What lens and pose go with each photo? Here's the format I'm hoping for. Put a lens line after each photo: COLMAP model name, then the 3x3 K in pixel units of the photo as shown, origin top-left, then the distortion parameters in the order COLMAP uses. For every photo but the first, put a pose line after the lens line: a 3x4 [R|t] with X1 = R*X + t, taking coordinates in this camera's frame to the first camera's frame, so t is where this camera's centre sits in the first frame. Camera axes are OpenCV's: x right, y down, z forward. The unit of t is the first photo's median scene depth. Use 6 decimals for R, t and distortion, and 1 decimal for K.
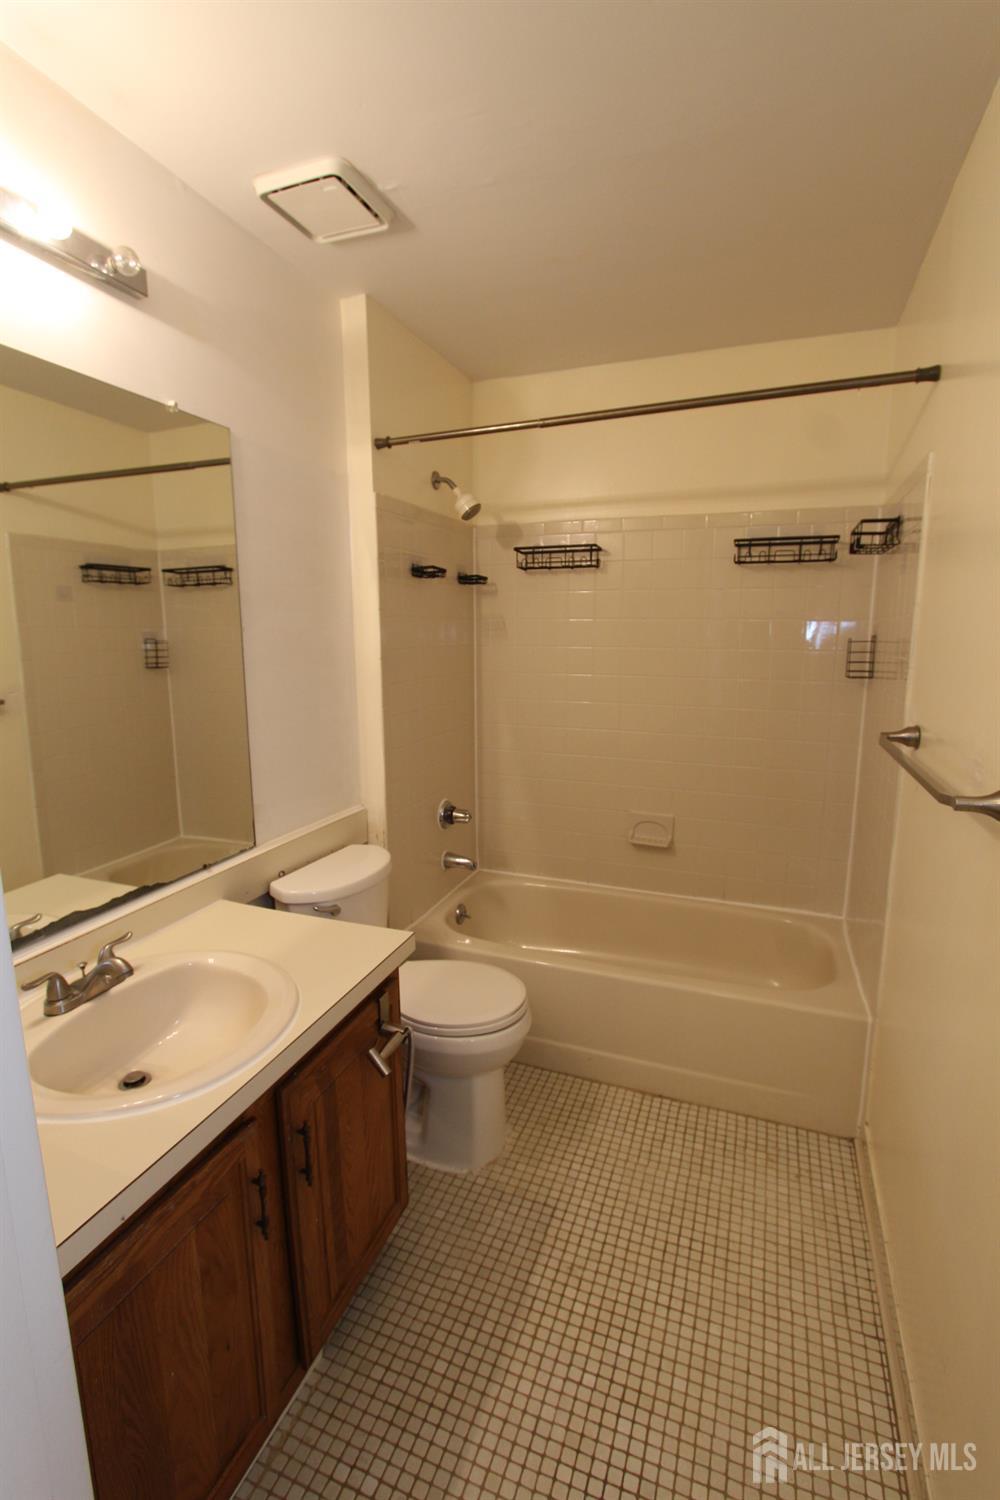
lens RADIAL K [[693.3, 0, 495.7], [0, 693.3, 749.1], [0, 0, 1]] dist [-0.024218, 0.002955]
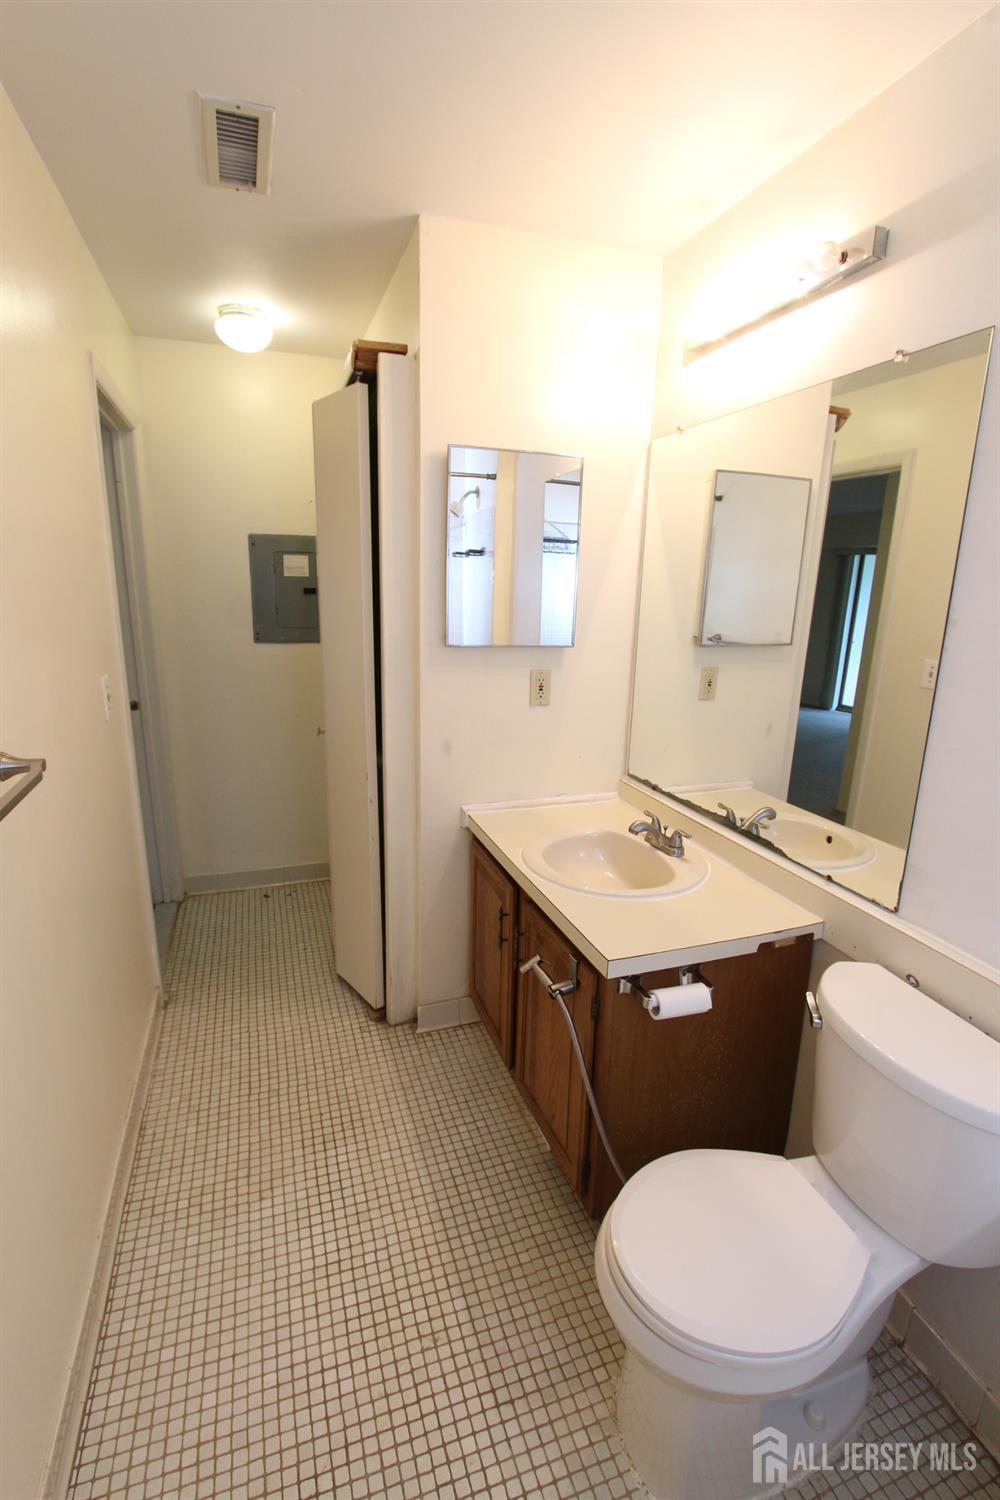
lens RADIAL K [[693.3, 0, 497.2], [0, 693.3, 752.3], [0, 0, 1]] dist [-0.024218, 0.002955]
pose [[-0.763504, 0.141154, -0.630189, 0.462581], [-0.129246, 0.922681, 0.363256, -0.256190], [0.632738, 0.358796, -0.686227, 1.285184]]
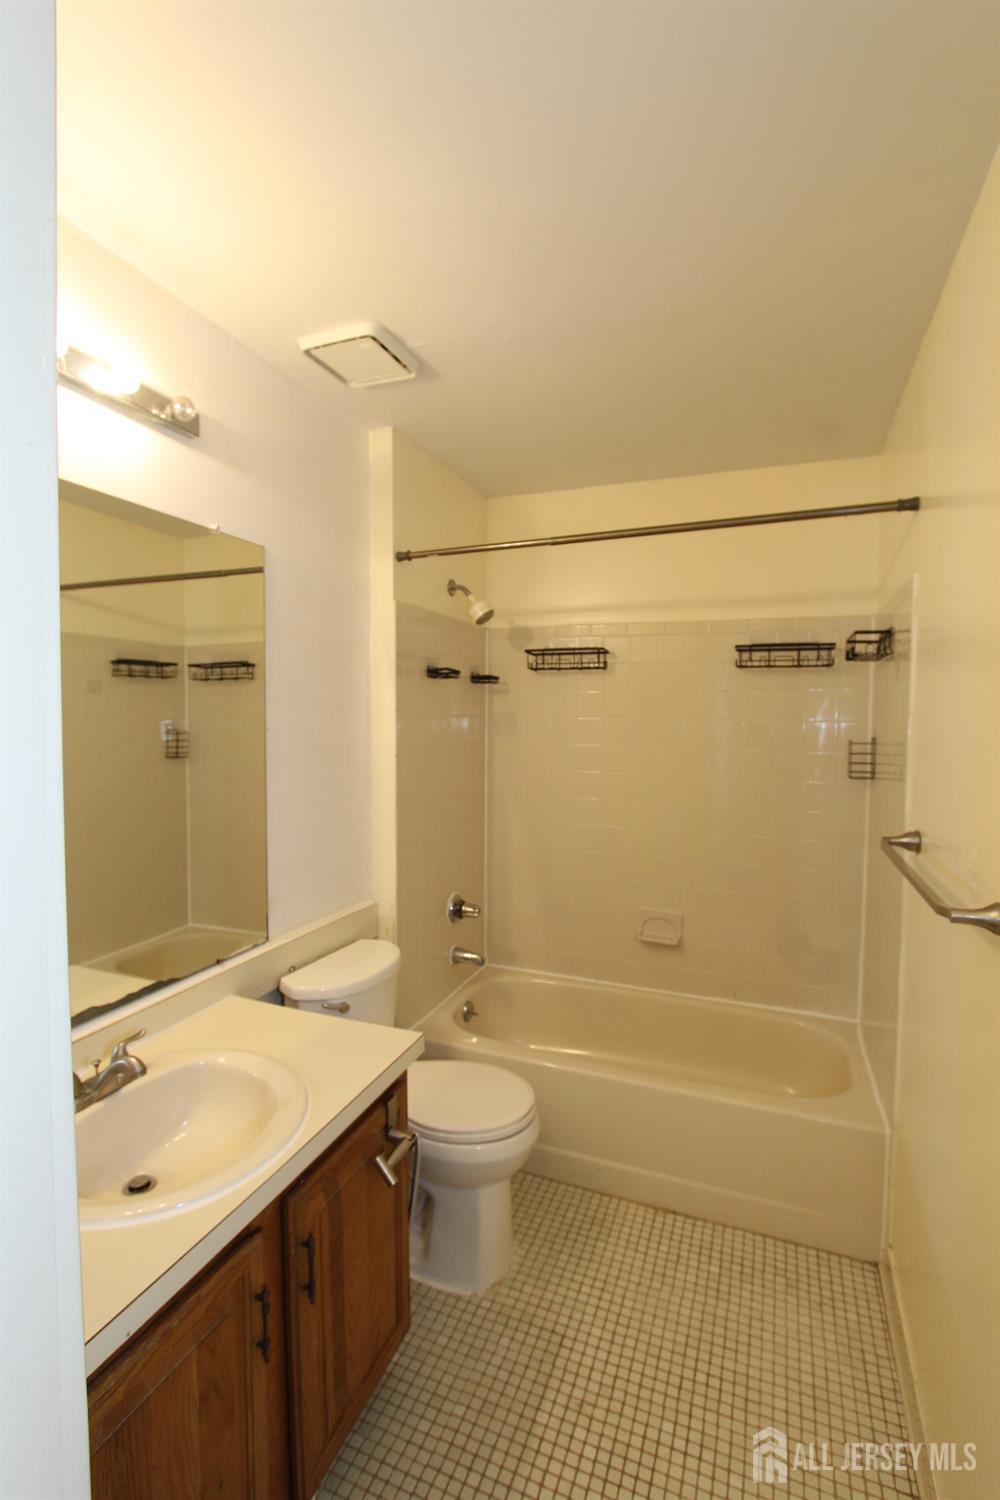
lens RADIAL K [[693.3, 0, 495.8], [0, 693.3, 748.1], [0, 0, 1]] dist [-0.024218, 0.002955]
pose [[0.999866, 0.011186, -0.011979, -0.005209], [-0.012586, 0.992198, -0.124038, -0.020266], [0.010498, 0.124172, 0.992205, -0.038660]]
